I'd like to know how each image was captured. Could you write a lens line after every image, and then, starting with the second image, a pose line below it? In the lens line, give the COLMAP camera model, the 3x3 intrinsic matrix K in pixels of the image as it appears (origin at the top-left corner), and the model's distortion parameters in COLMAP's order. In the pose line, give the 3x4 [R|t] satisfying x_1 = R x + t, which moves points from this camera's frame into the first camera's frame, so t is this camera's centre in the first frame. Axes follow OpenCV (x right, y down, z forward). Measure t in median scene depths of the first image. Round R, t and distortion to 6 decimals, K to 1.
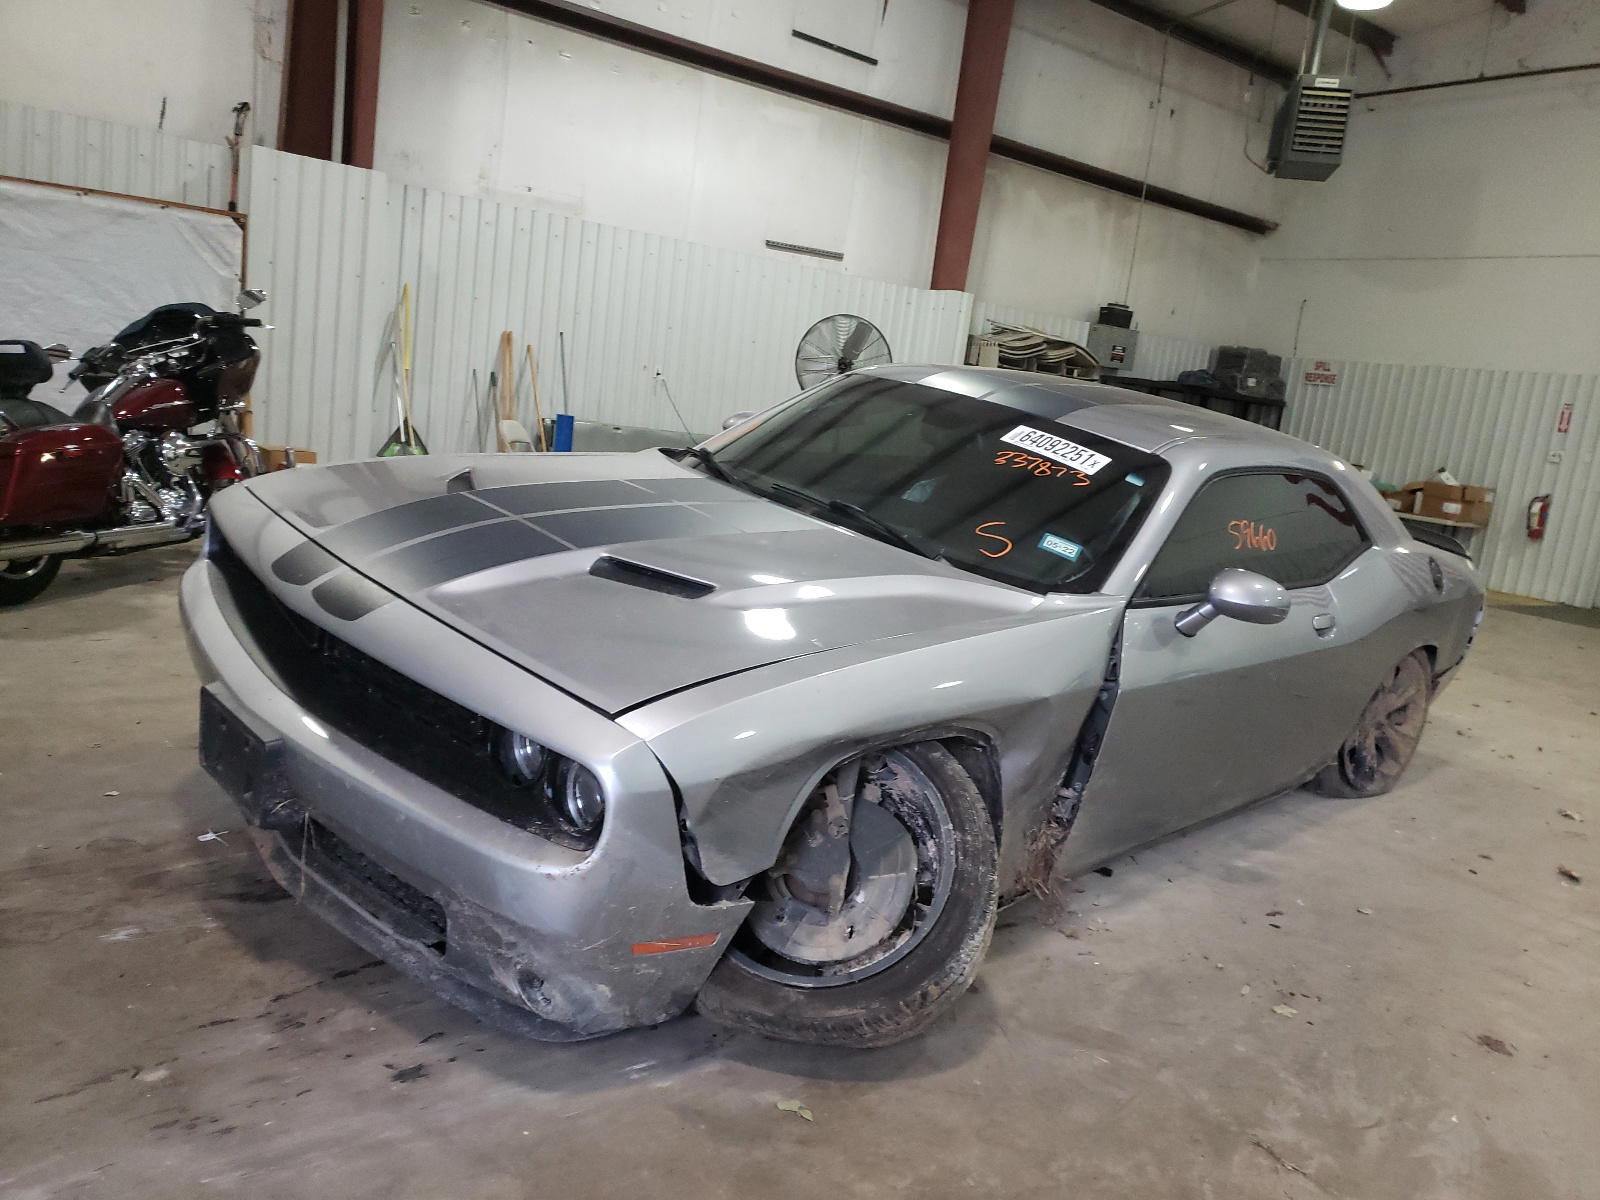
lens RADIAL K [[1227.4, 0, 804.4], [0, 1227.4, 597.2], [0, 0, 1]] dist [0.042955, 0.003356]
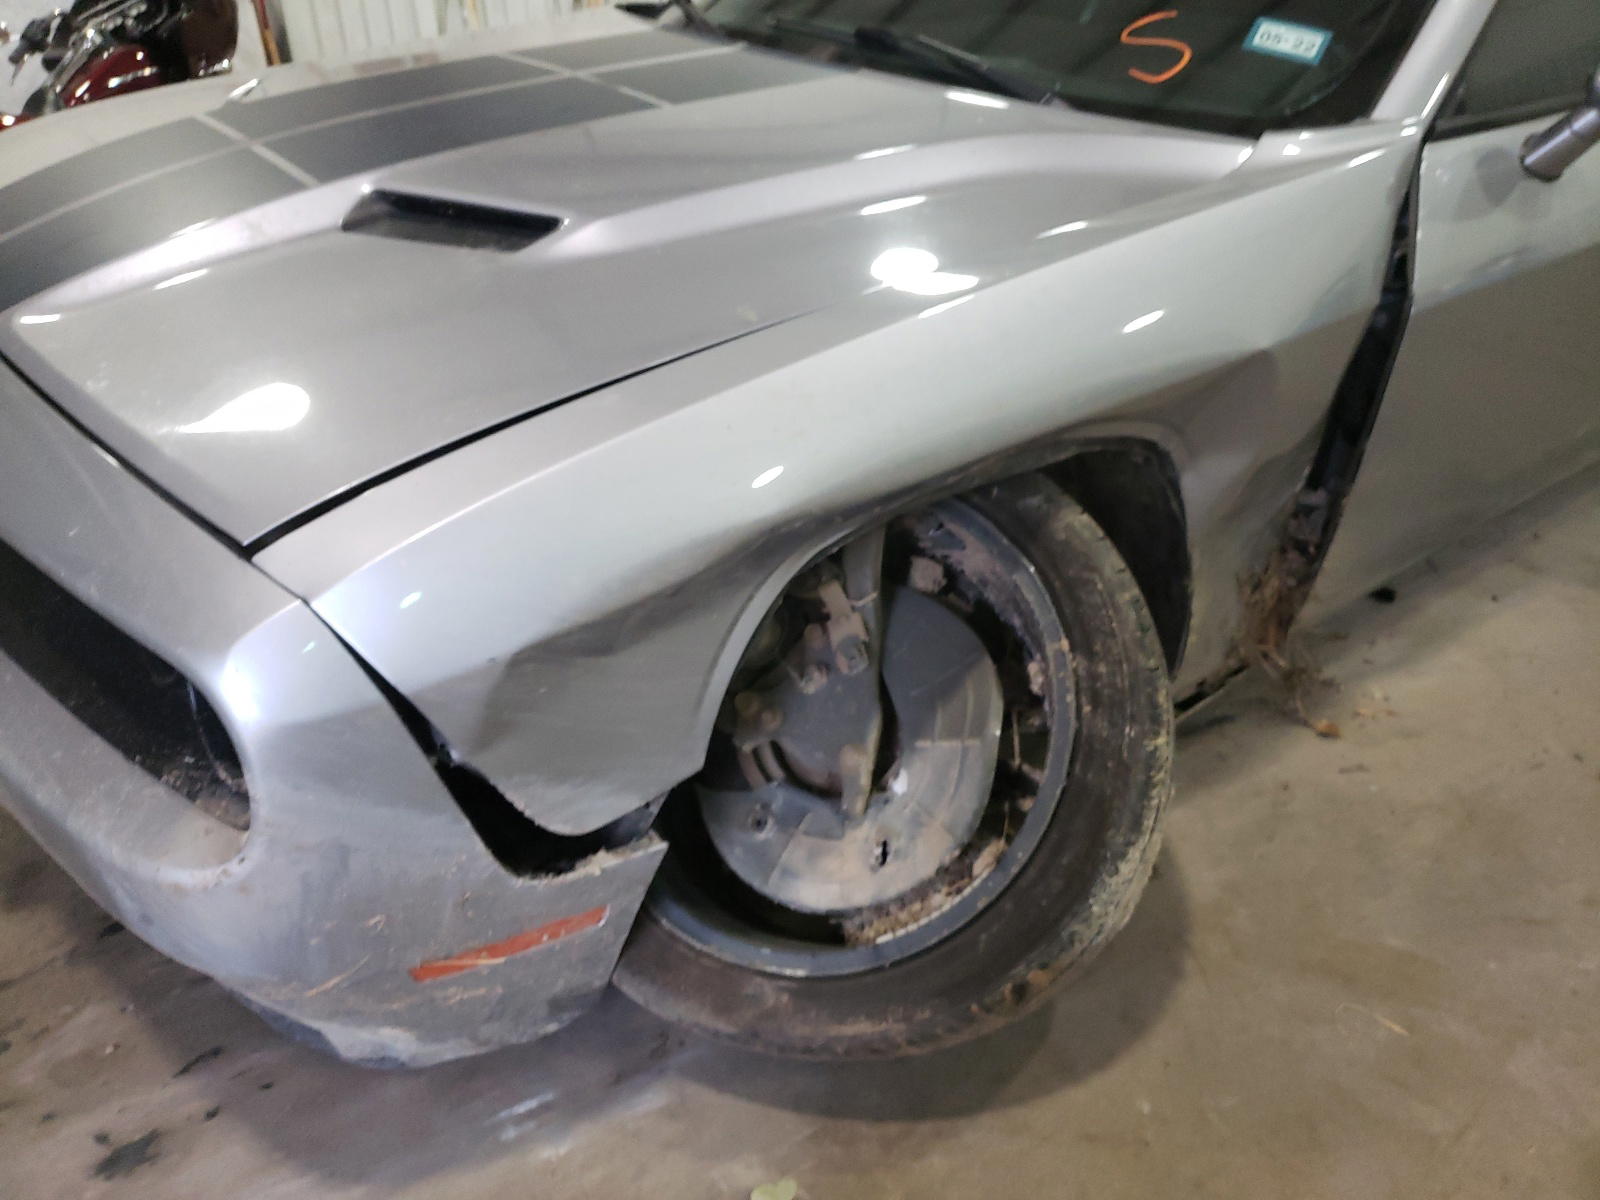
lens RADIAL K [[1202.8, 0, 799.8], [0, 1202.8, 576.4], [0, 0, 1]] dist [0.019036, 0.005102]
pose [[0.974215, -0.084636, -0.209147, 0.118910], [0.139801, 0.954024, 0.265132, 0.014049], [0.177092, -0.287534, 0.941256, 0.527176]]
